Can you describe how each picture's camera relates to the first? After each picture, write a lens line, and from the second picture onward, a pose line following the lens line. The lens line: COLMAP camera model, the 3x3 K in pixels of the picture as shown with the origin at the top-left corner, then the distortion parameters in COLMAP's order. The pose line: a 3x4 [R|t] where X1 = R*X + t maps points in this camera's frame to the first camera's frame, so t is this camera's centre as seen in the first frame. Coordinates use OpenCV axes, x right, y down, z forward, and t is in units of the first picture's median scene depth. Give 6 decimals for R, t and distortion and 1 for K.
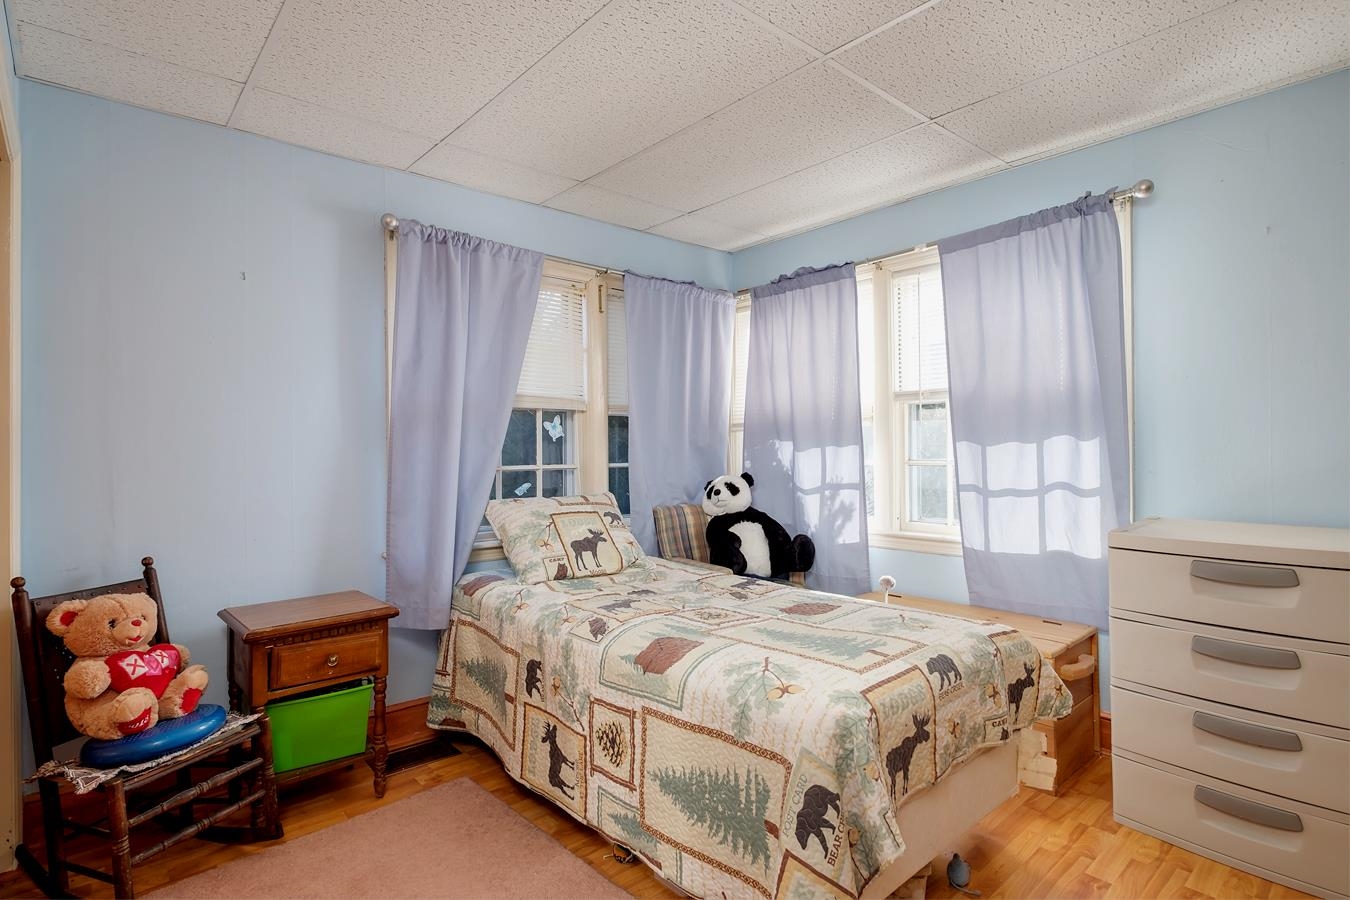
lens RADIAL K [[674.9, 0, 675.0], [0, 674.9, 450.0], [0, 0, 1]] dist [-0.002889, -0.000202]
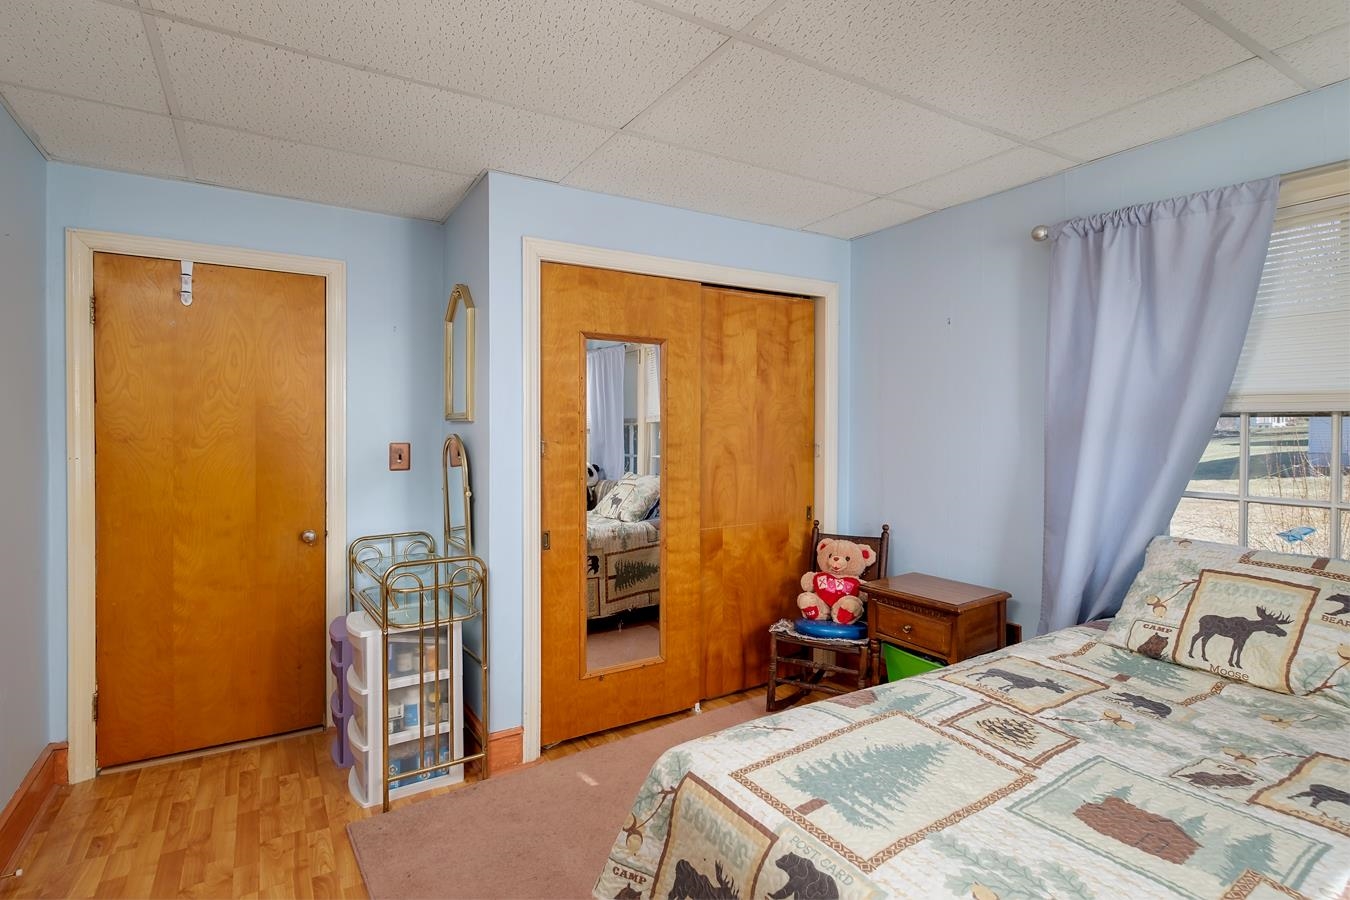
lens RADIAL K [[656.8, 0, 672.5], [0, 656.8, 444.4], [0, 0, 1]] dist [-0.000360, -0.000165]
pose [[-0.157144, 0.030002, -0.987120, 0.913833], [-0.012575, 0.999397, 0.032377, -0.078573], [0.987496, 0.017501, -0.156671, 0.908192]]
